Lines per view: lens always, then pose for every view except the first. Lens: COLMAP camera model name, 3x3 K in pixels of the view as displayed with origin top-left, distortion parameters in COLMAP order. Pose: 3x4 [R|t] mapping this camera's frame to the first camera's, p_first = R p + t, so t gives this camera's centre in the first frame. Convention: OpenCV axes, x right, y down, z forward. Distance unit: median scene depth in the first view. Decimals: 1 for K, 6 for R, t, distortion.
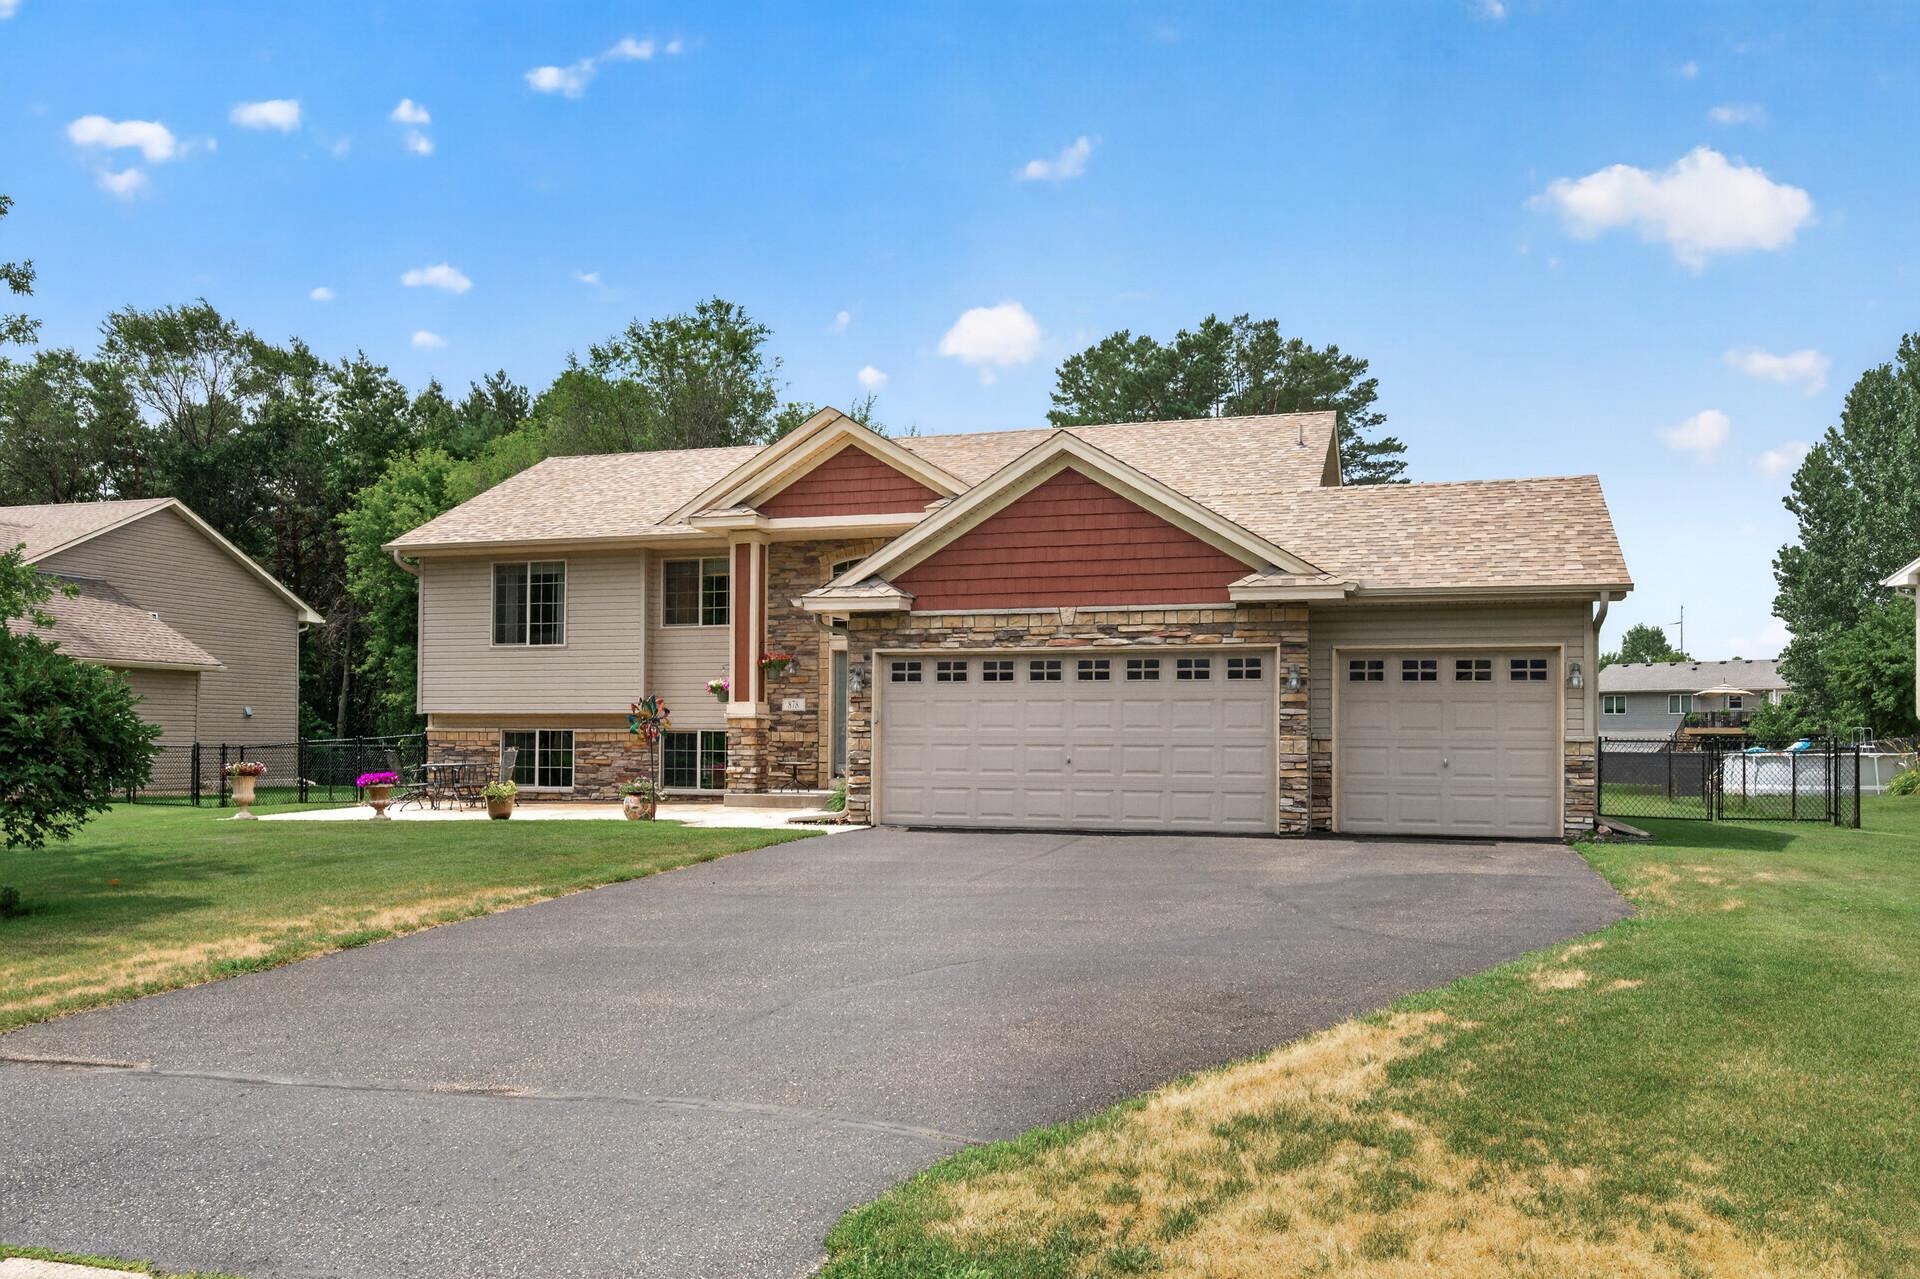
lens RADIAL K [[1475.4, 0, 960.0], [0, 1475.4, 639.5], [0, 0, 1]] dist [0.004017, 0.000434]
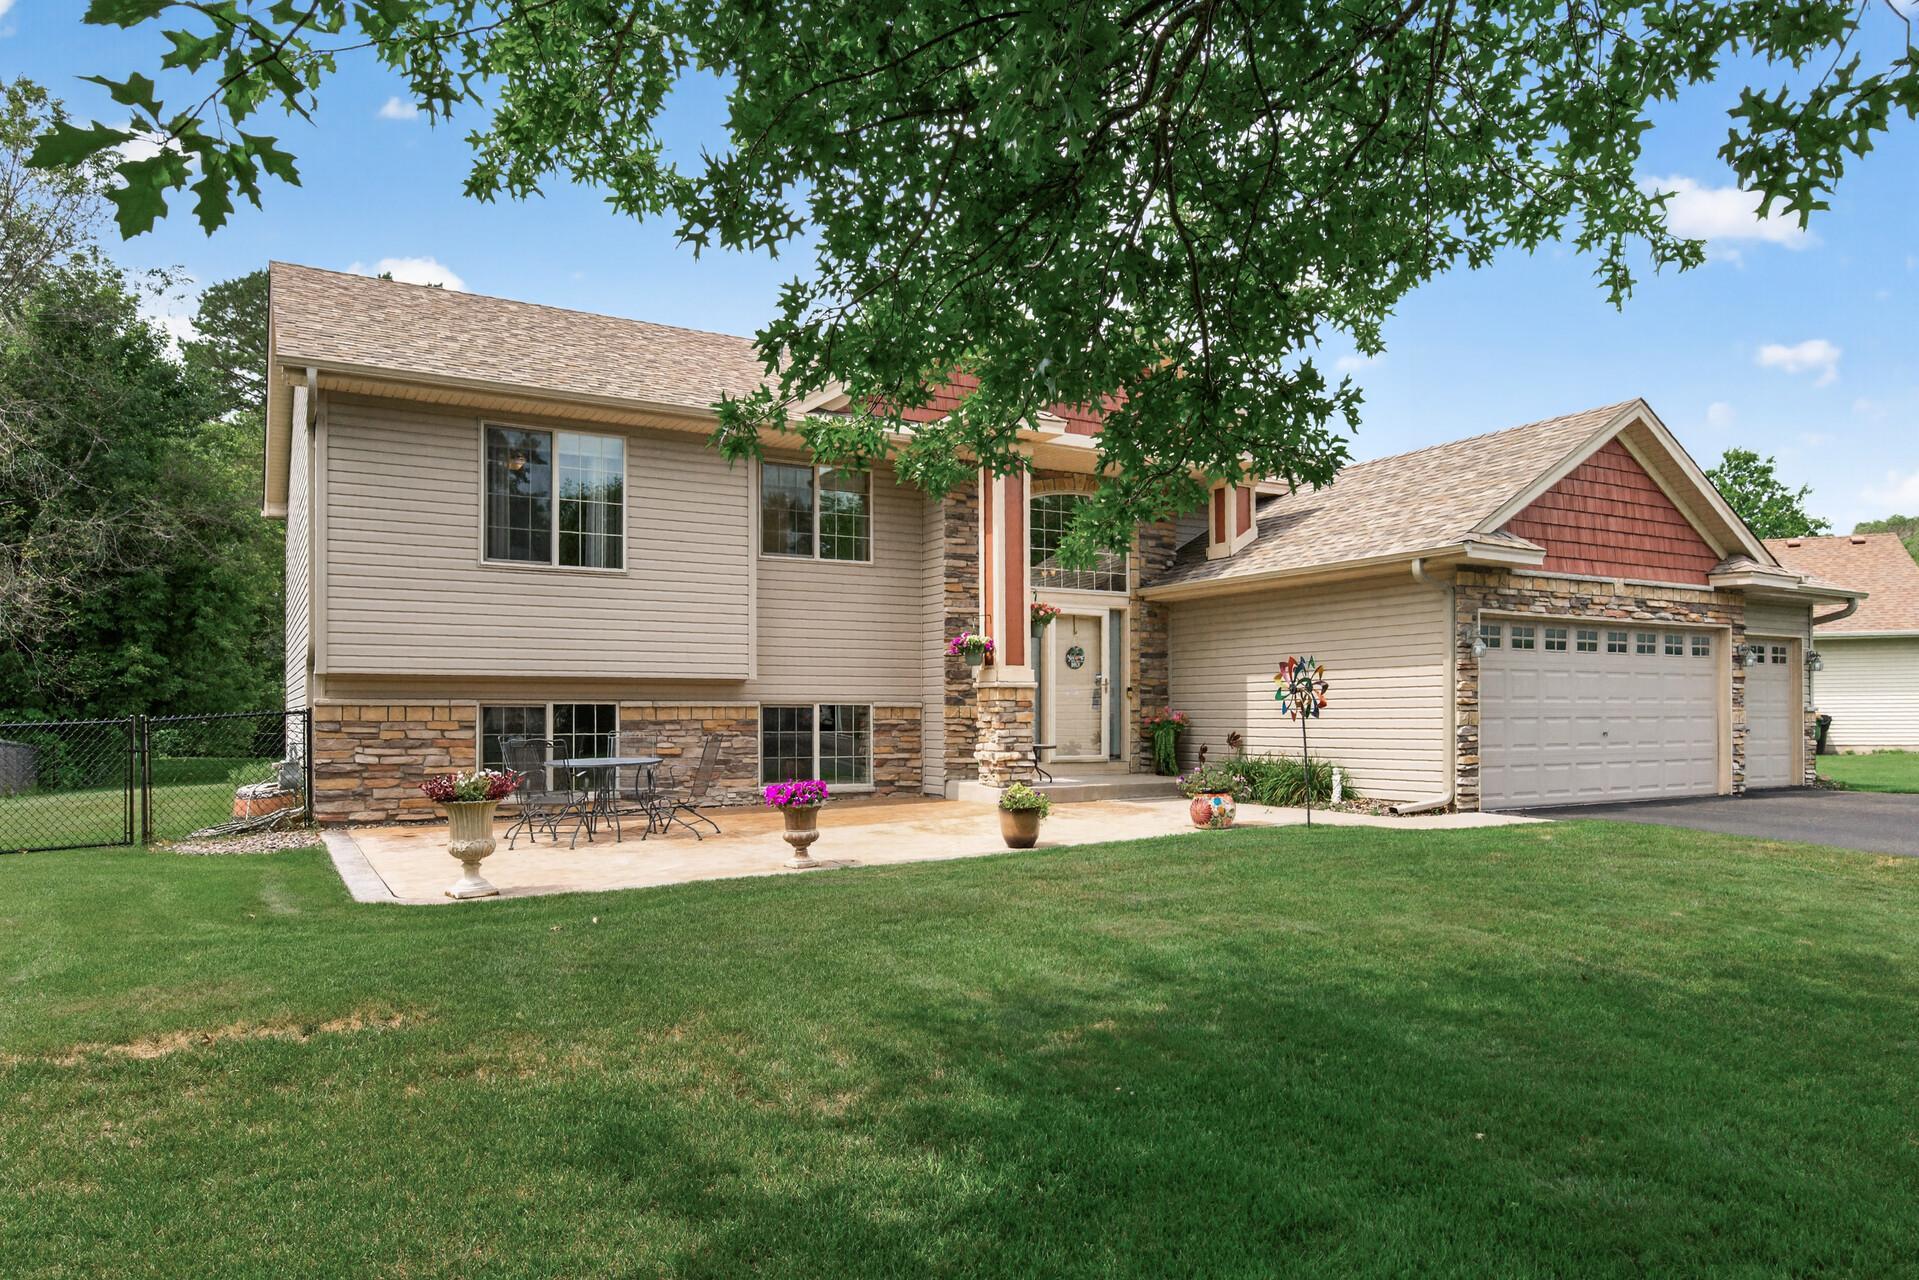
lens RADIAL K [[1223.4, 0, 998.9], [0, 1223.4, 684.4], [0, 0, 1]] dist [-0.002437, -0.000140]
pose [[0.664024, 0.011973, 0.747615, -0.574672], [-0.045140, 0.998690, 0.024099, 0.034064], [-0.746347, -0.049750, 0.663695, 0.543746]]
